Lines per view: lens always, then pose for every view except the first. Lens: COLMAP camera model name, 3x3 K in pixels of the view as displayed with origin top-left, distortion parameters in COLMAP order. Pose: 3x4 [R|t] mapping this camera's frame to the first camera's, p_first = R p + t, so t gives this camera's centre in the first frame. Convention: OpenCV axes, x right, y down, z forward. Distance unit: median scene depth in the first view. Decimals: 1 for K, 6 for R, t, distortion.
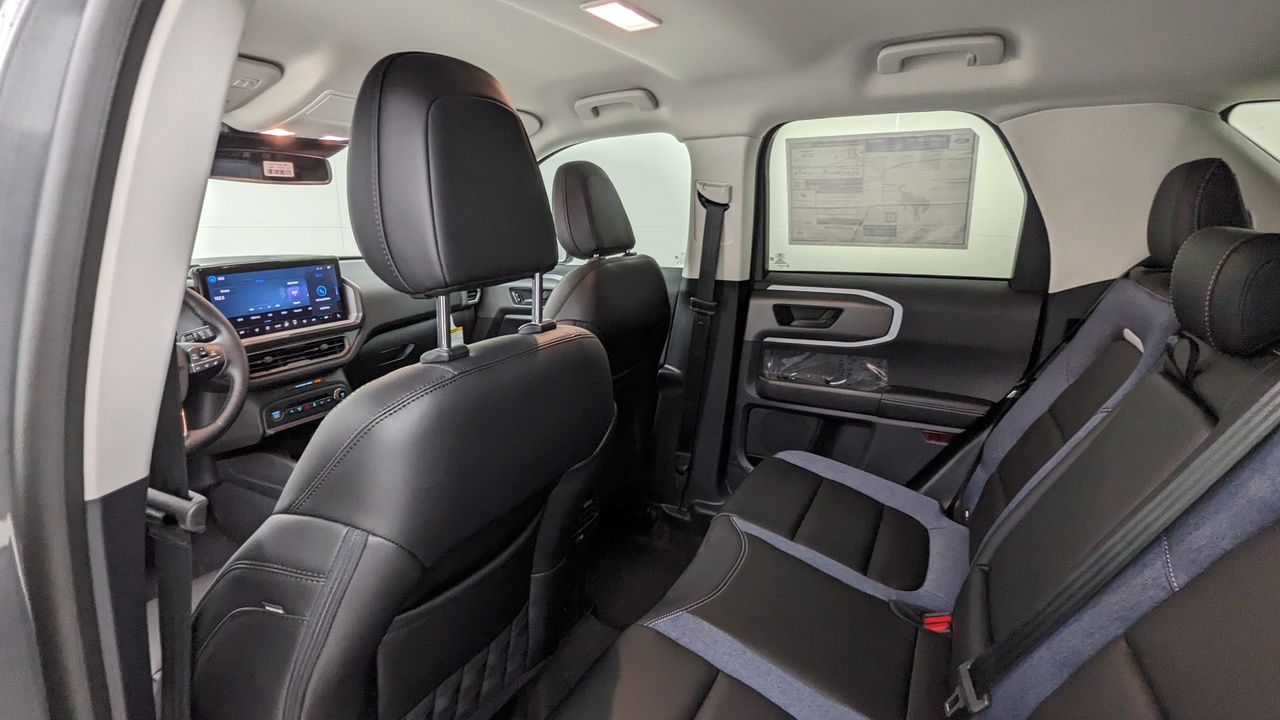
lens RADIAL K [[607.7, 0, 645.9], [0, 607.7, 356.9], [0, 0, 1]] dist [-0.003301, -0.000350]
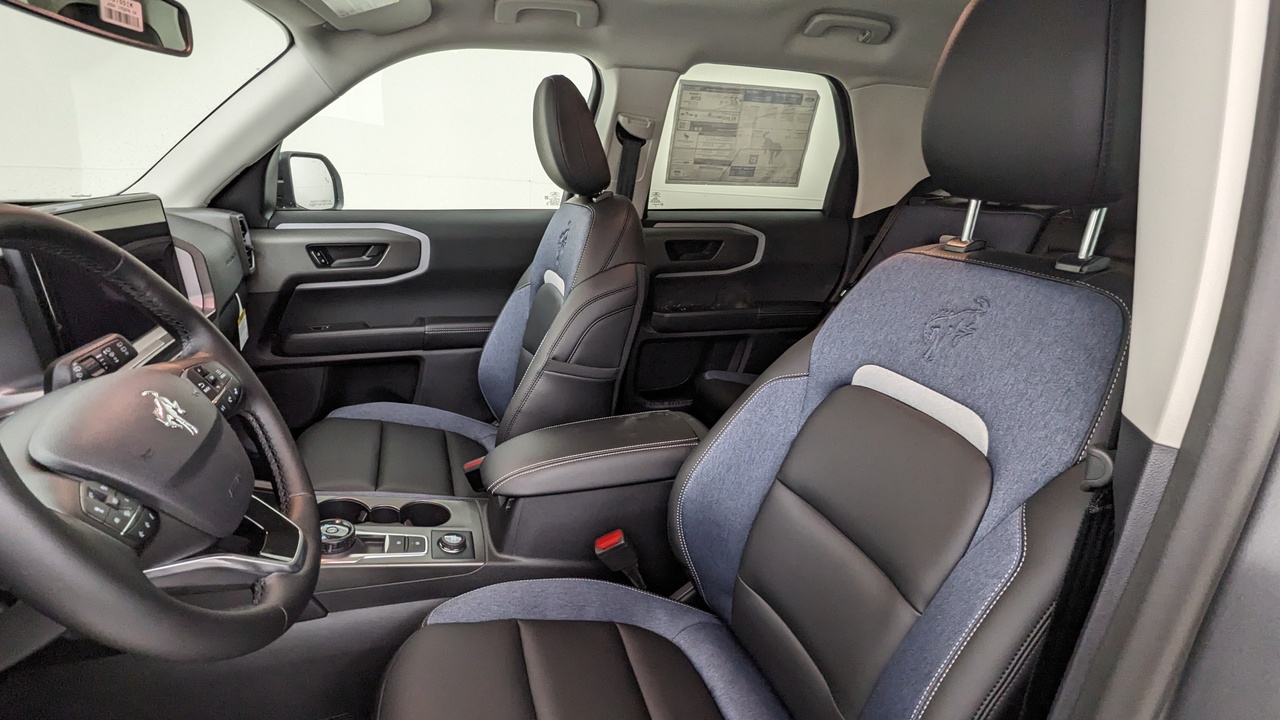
lens RADIAL K [[607.7, 0, 588.9], [0, 607.7, 355.3], [0, 0, 1]] dist [-0.003301, -0.000350]
pose [[0.693772, -0.196282, 0.692931, -0.730965], [0.129274, 0.980457, 0.148296, -0.074631], [-0.708497, -0.013305, 0.705588, 0.394190]]
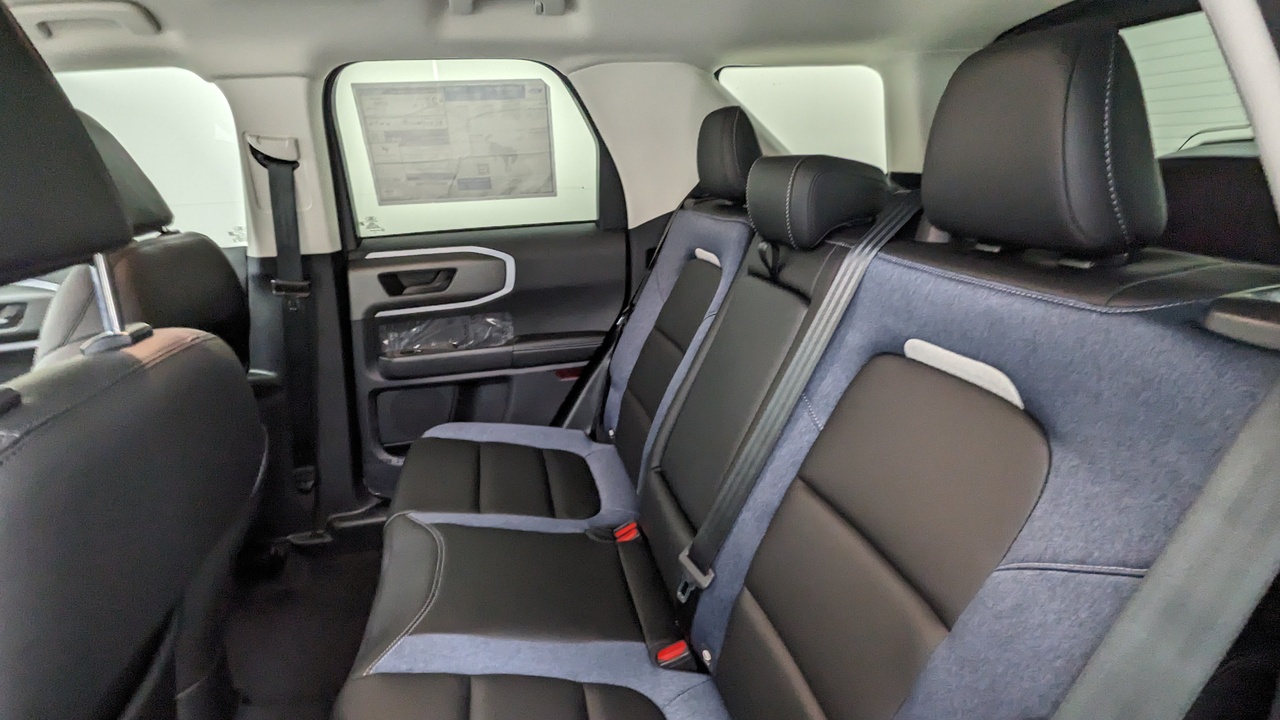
lens RADIAL K [[607.7, 0, 629.5], [0, 607.7, 358.7], [0, 0, 1]] dist [-0.003301, -0.000350]
pose [[0.765643, -0.223618, 0.603146, -0.081455], [0.191554, 0.974353, 0.118083, -0.000293], [-0.614083, 0.025126, 0.788842, 0.083345]]
